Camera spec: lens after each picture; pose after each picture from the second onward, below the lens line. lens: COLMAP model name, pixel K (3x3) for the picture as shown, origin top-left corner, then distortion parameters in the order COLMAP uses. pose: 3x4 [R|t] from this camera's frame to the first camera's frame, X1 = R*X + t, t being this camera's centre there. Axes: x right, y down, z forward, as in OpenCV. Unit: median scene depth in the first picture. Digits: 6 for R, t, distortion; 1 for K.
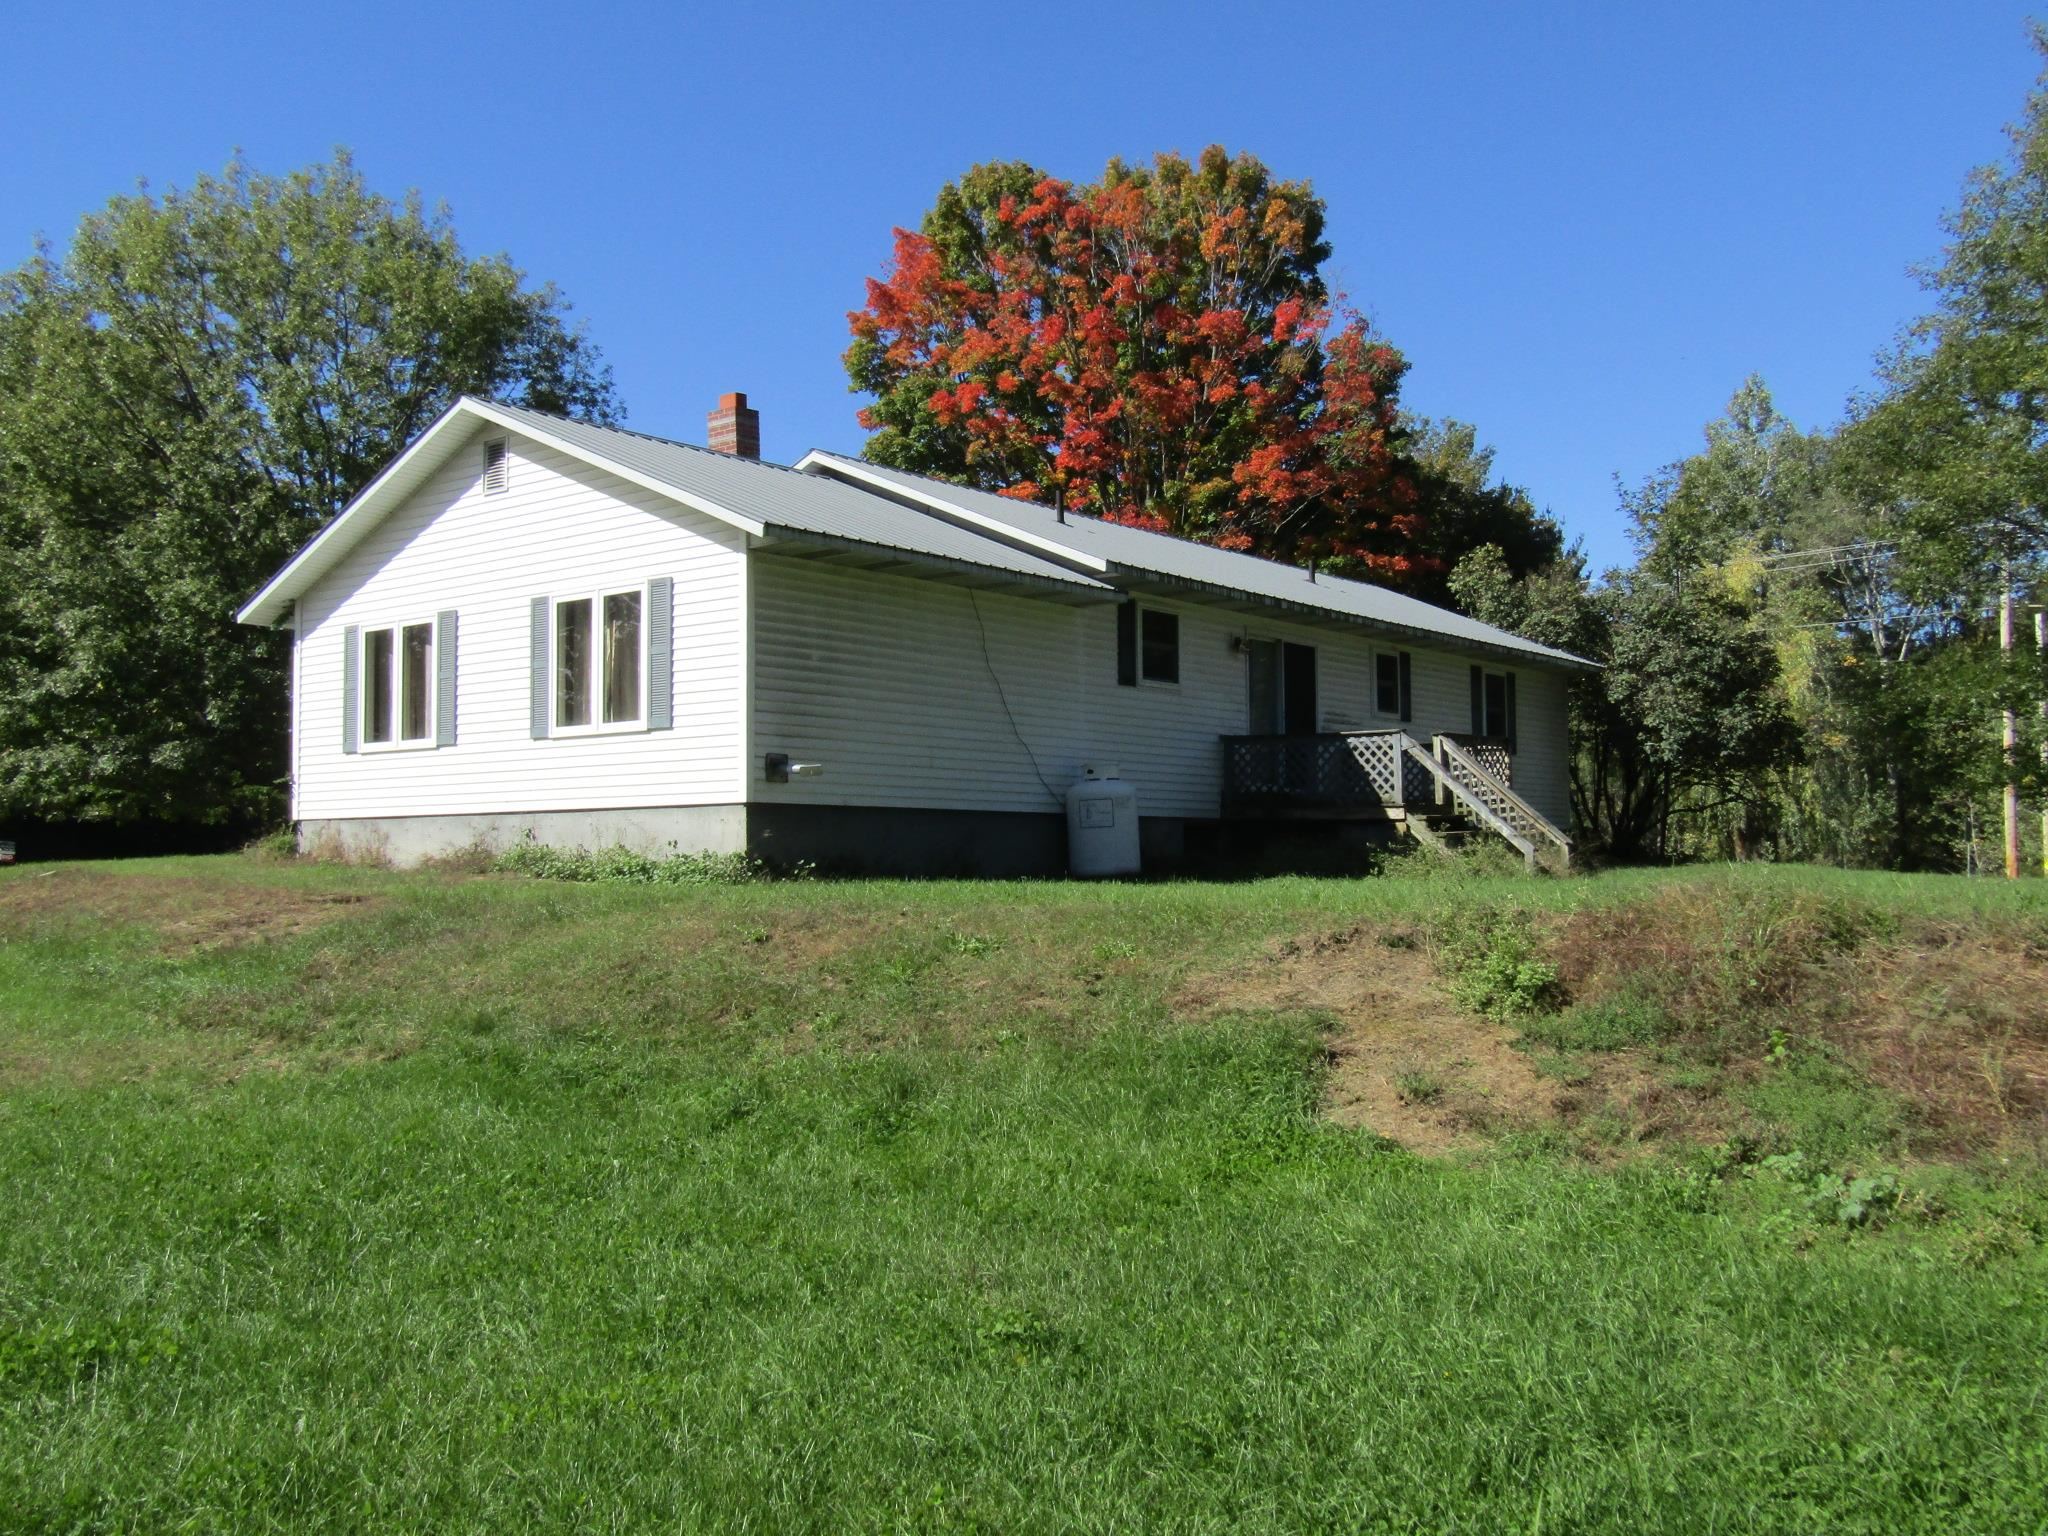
lens RADIAL K [[1879.7, 0, 1024.0], [0, 1879.7, 768.0], [0, 0, 1]] dist [0.001413, 0.000488]
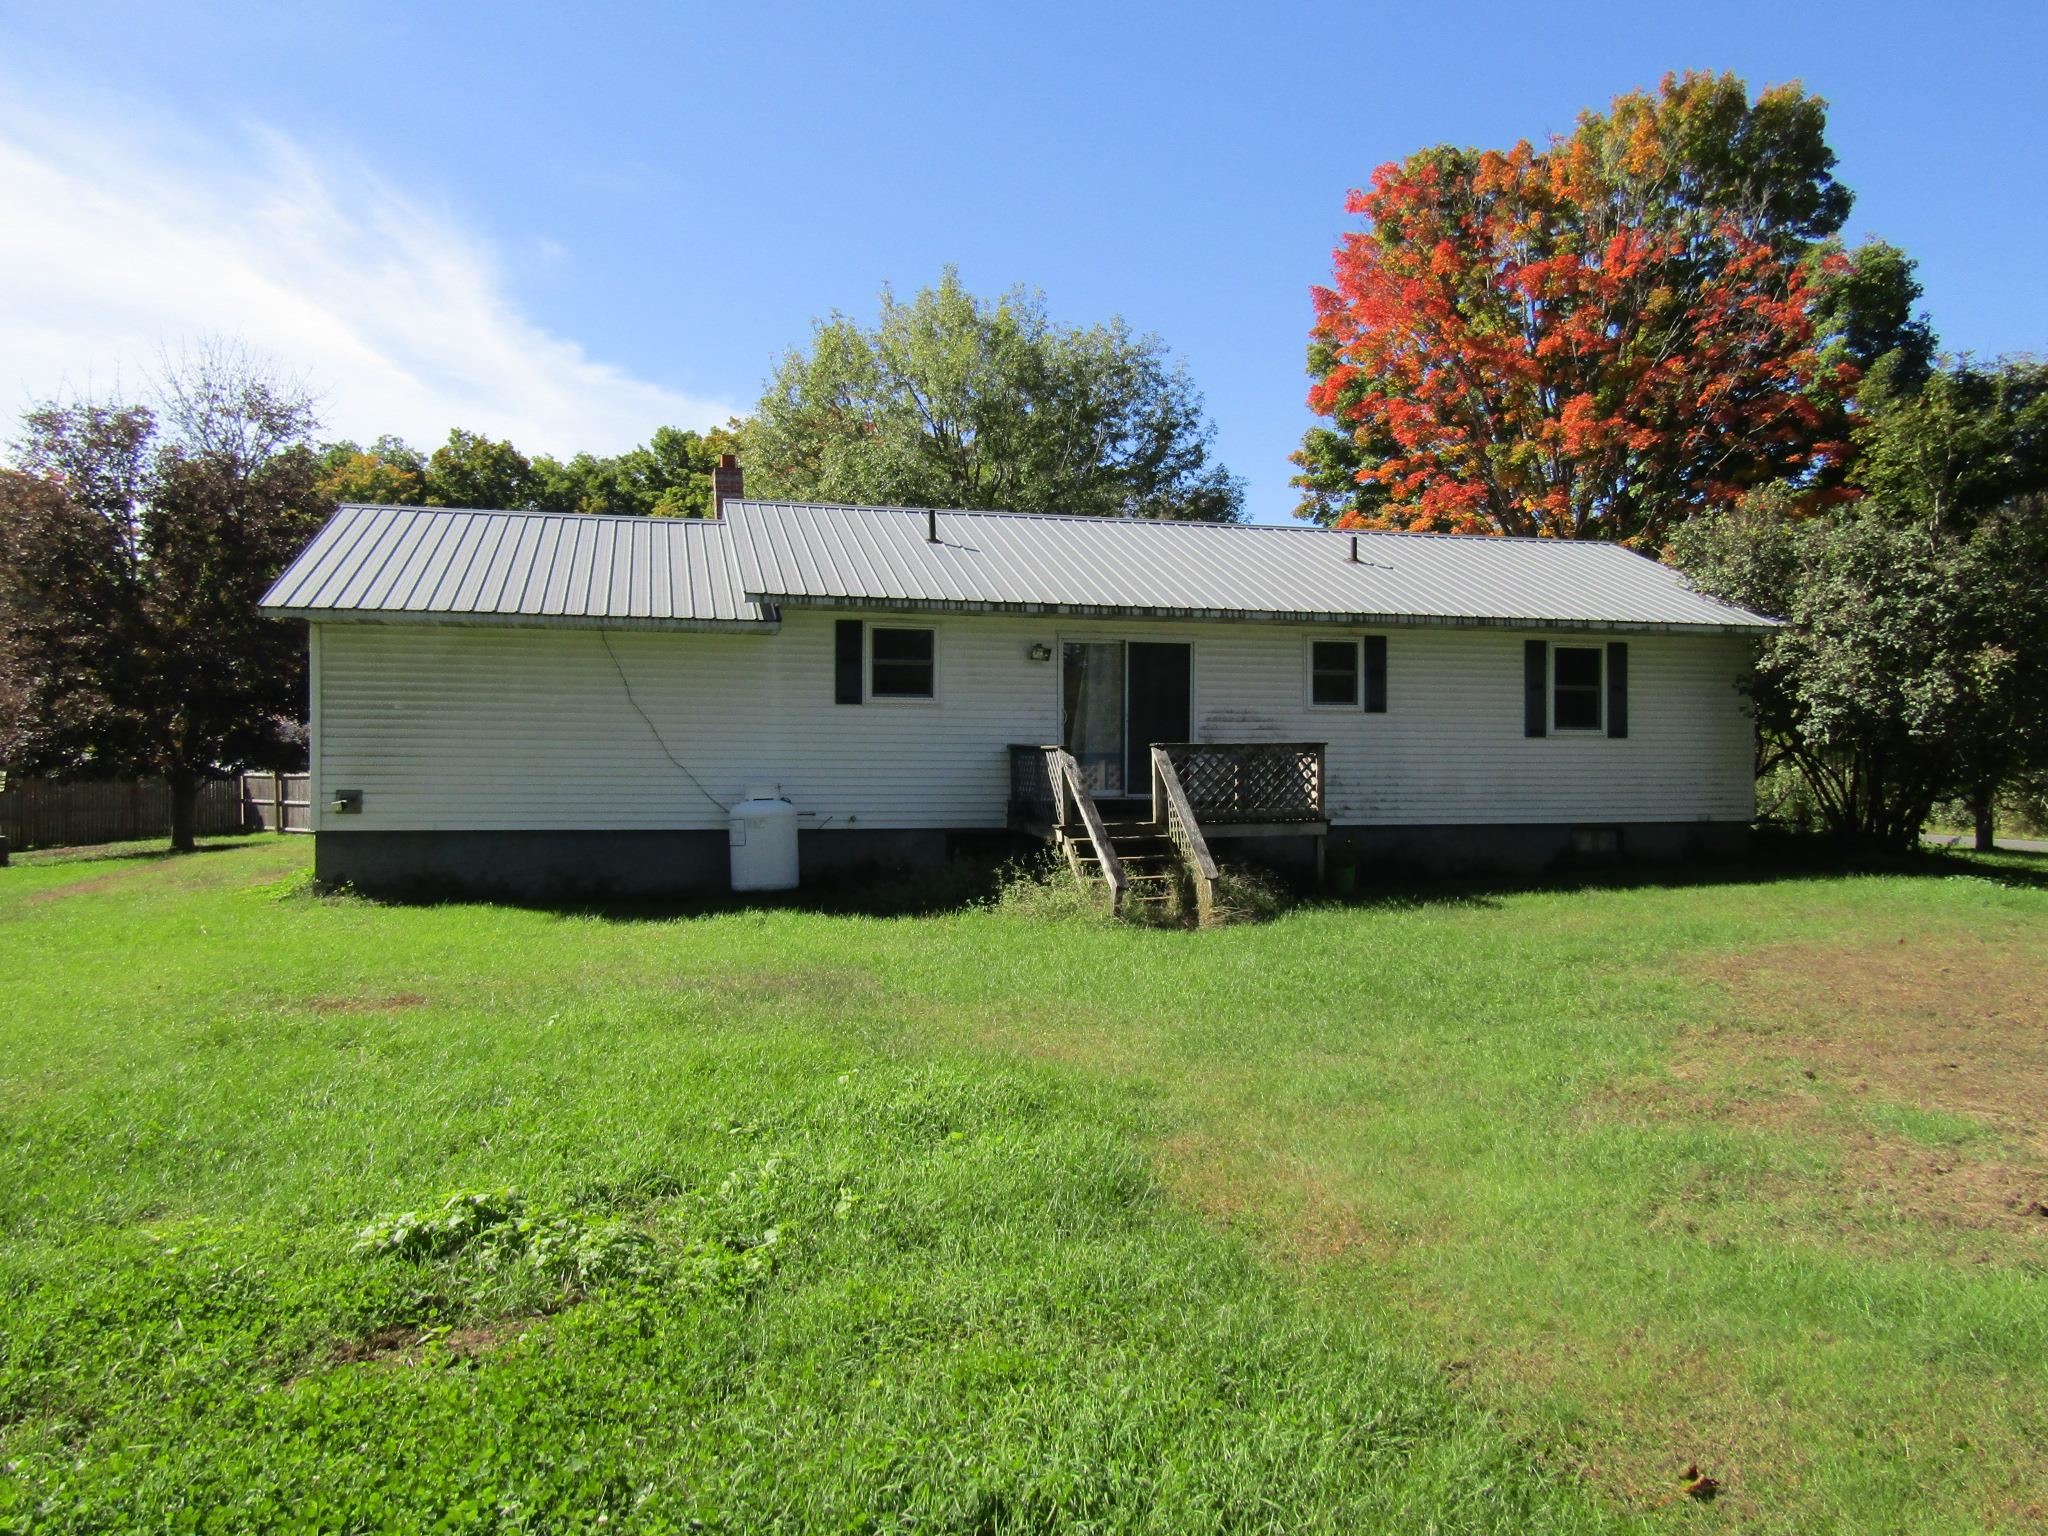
lens RADIAL K [[1471.4, 0, 1024.0], [0, 1471.4, 768.0], [0, 0, 1]] dist [-0.013881, 0.003165]
pose [[0.793842, 0.004555, -0.608107, 0.599509], [0.026540, 0.998760, 0.042128, -0.038721], [0.607544, -0.049582, 0.792737, 0.400660]]
